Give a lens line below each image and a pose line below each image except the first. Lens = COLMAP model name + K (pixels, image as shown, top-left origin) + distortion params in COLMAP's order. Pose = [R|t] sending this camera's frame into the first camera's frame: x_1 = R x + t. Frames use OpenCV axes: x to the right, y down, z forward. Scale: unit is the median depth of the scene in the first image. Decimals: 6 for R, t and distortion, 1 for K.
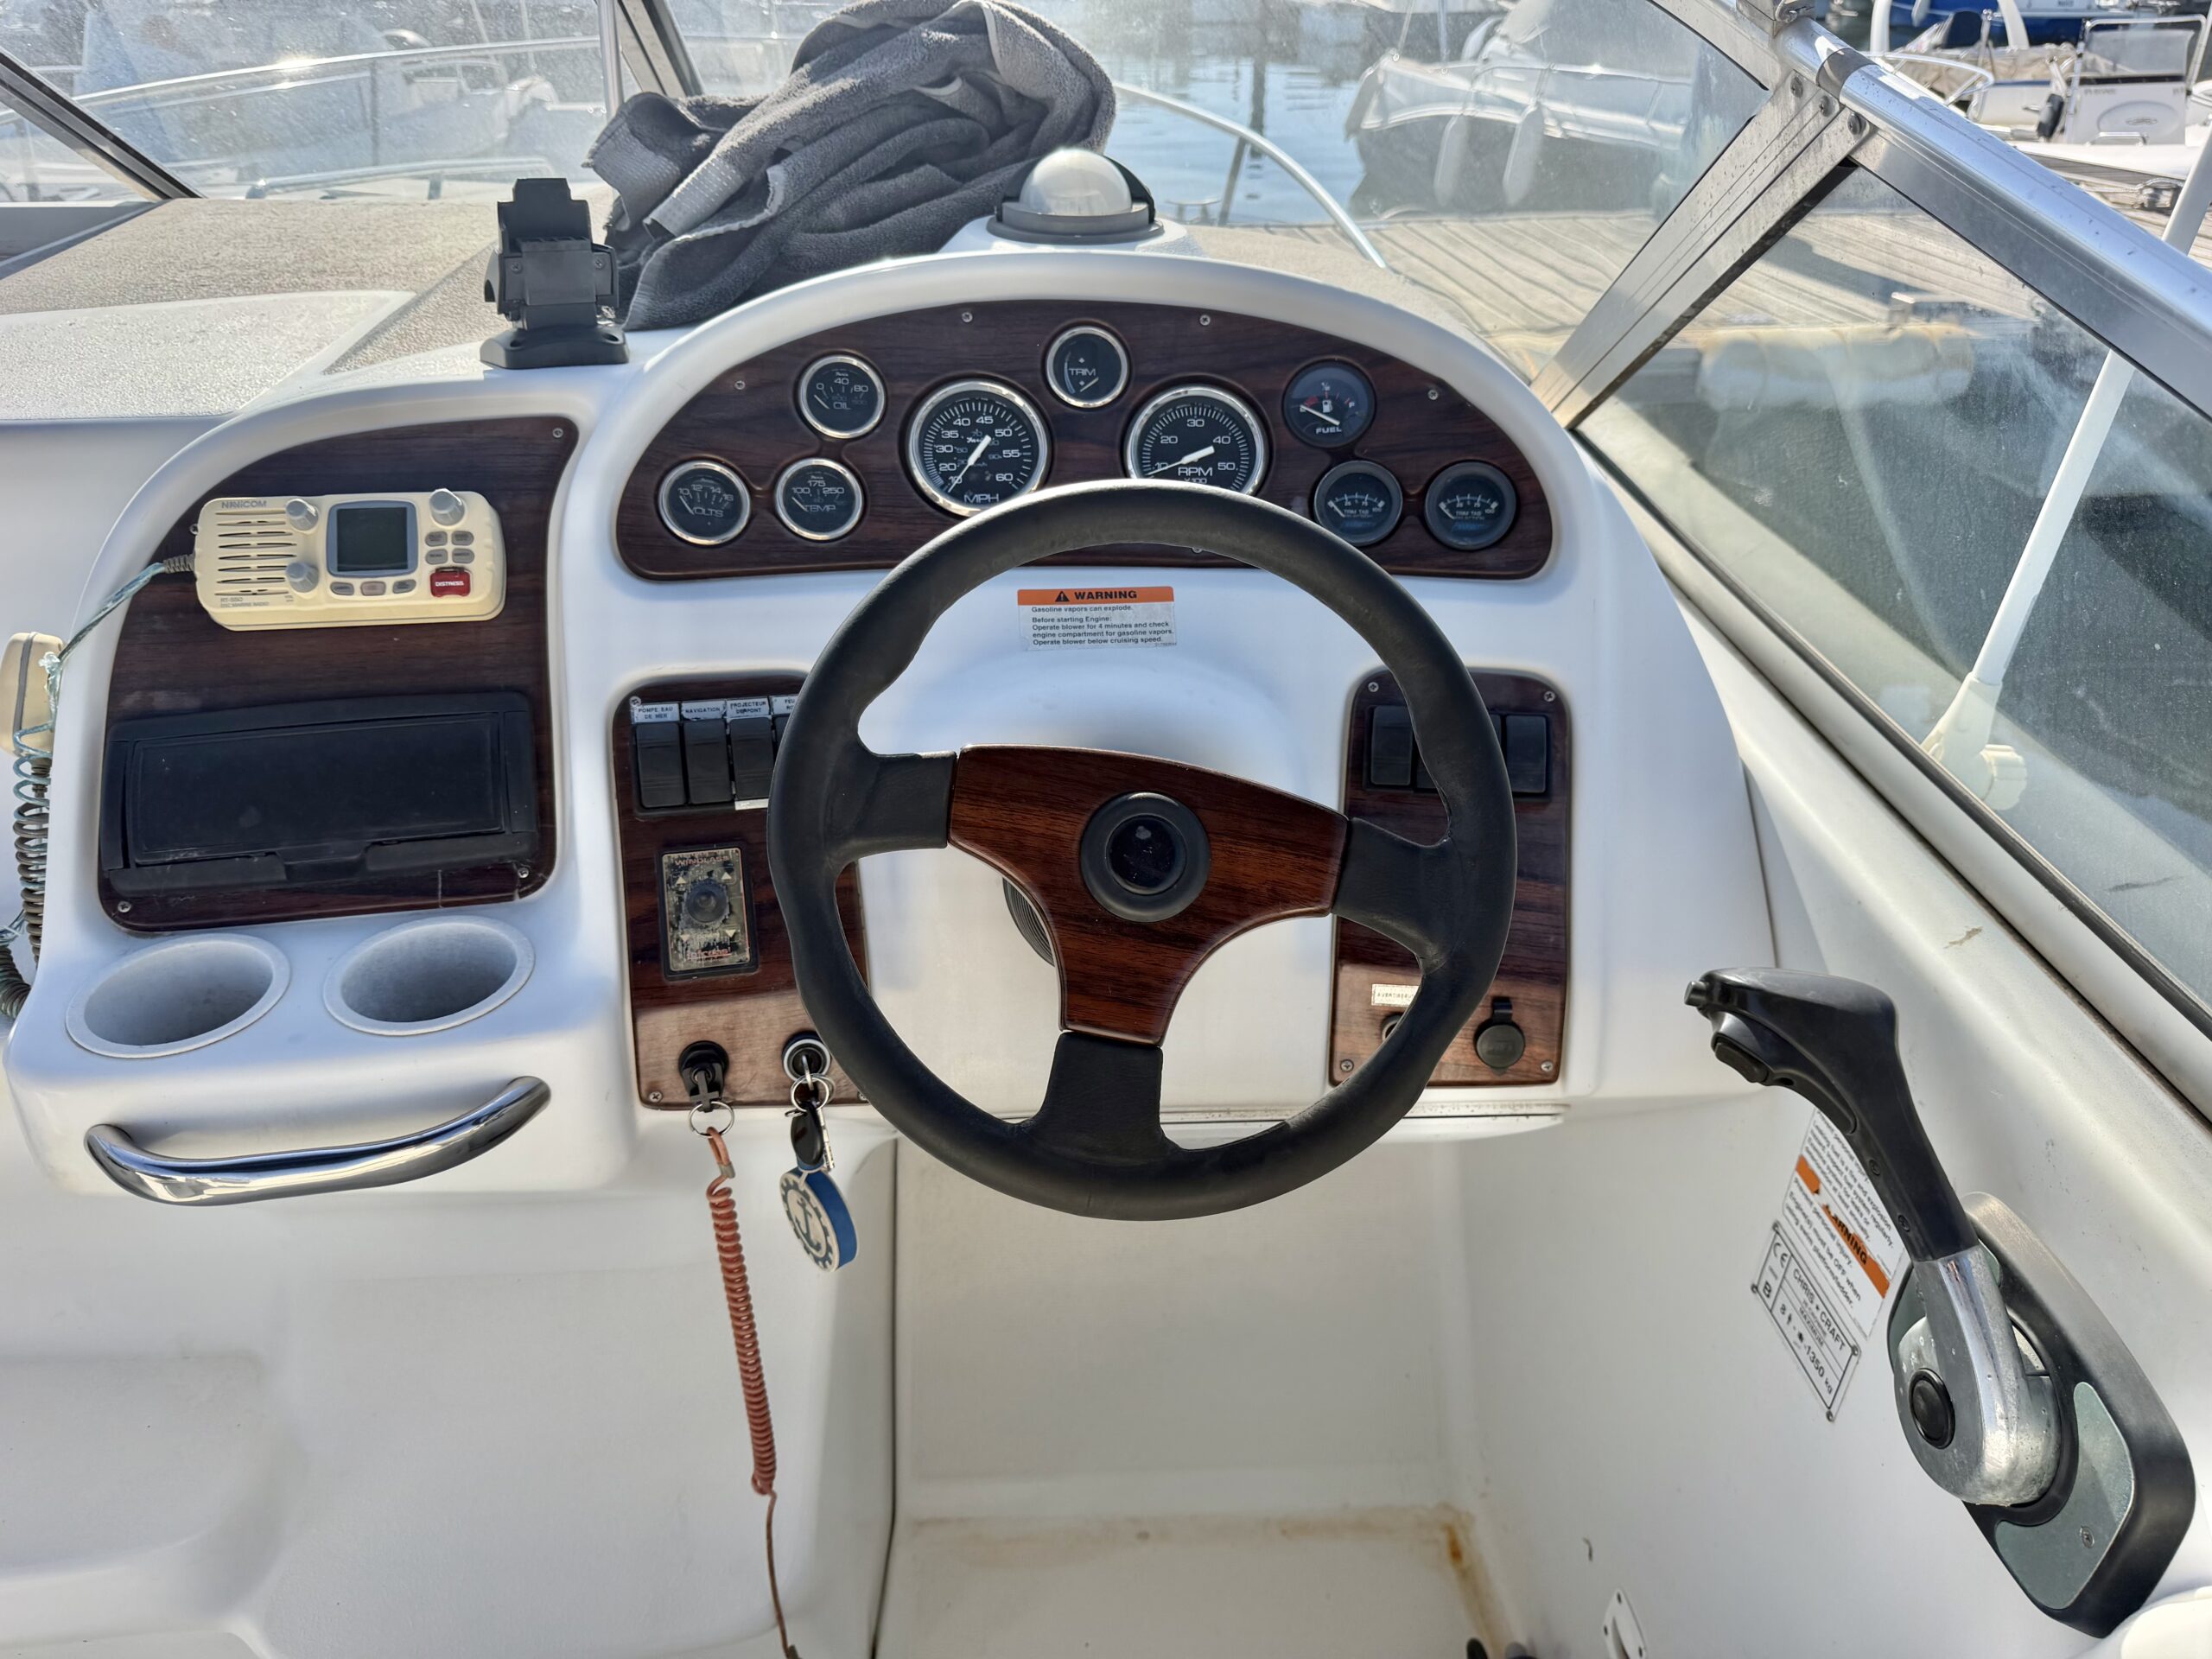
lens RADIAL K [[1573.8, 0, 1106.0], [0, 1573.8, 829.5], [0, 0, 1]] dist [0.074245, 0.000337]
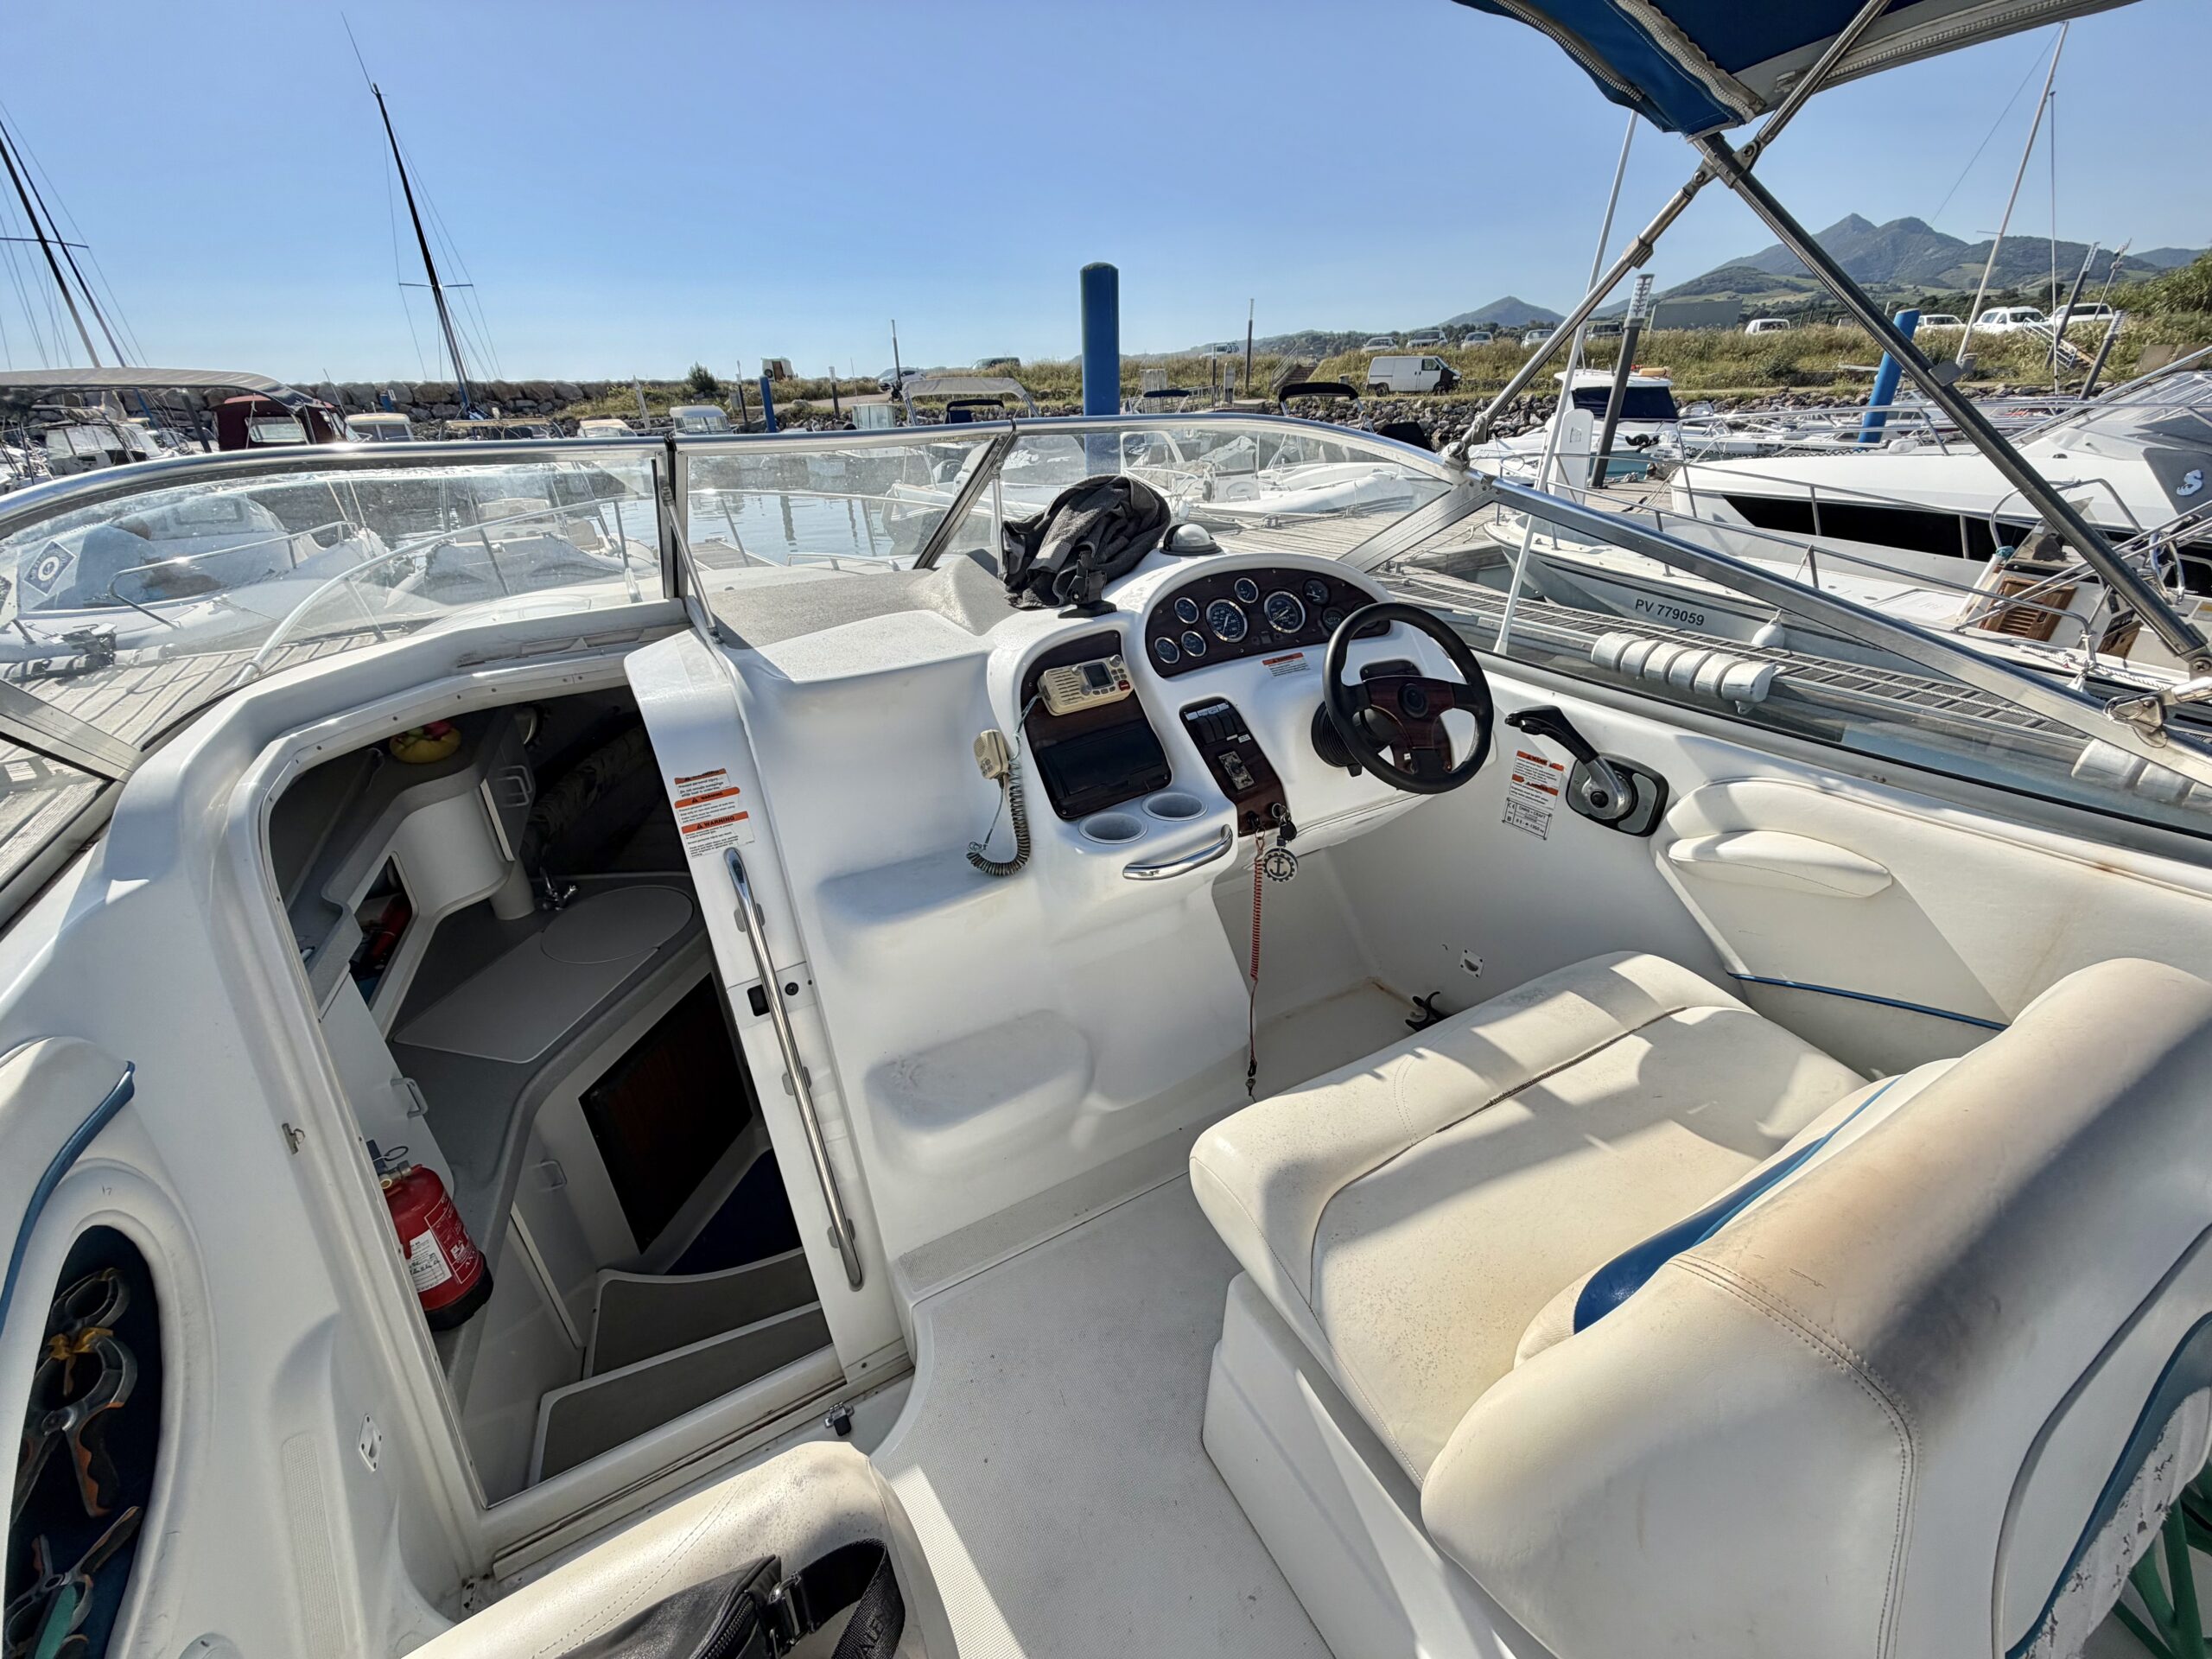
lens RADIAL K [[889.9, 0, 1106.0], [0, 889.9, 829.5], [0, 0, 1]] dist [0.002116, 0.000486]
pose [[0.898284, -0.232963, 0.372577, -1.086899], [0.259763, 0.965407, -0.022644, 0.126805], [-0.354413, 0.117122, 0.927725, -0.463154]]
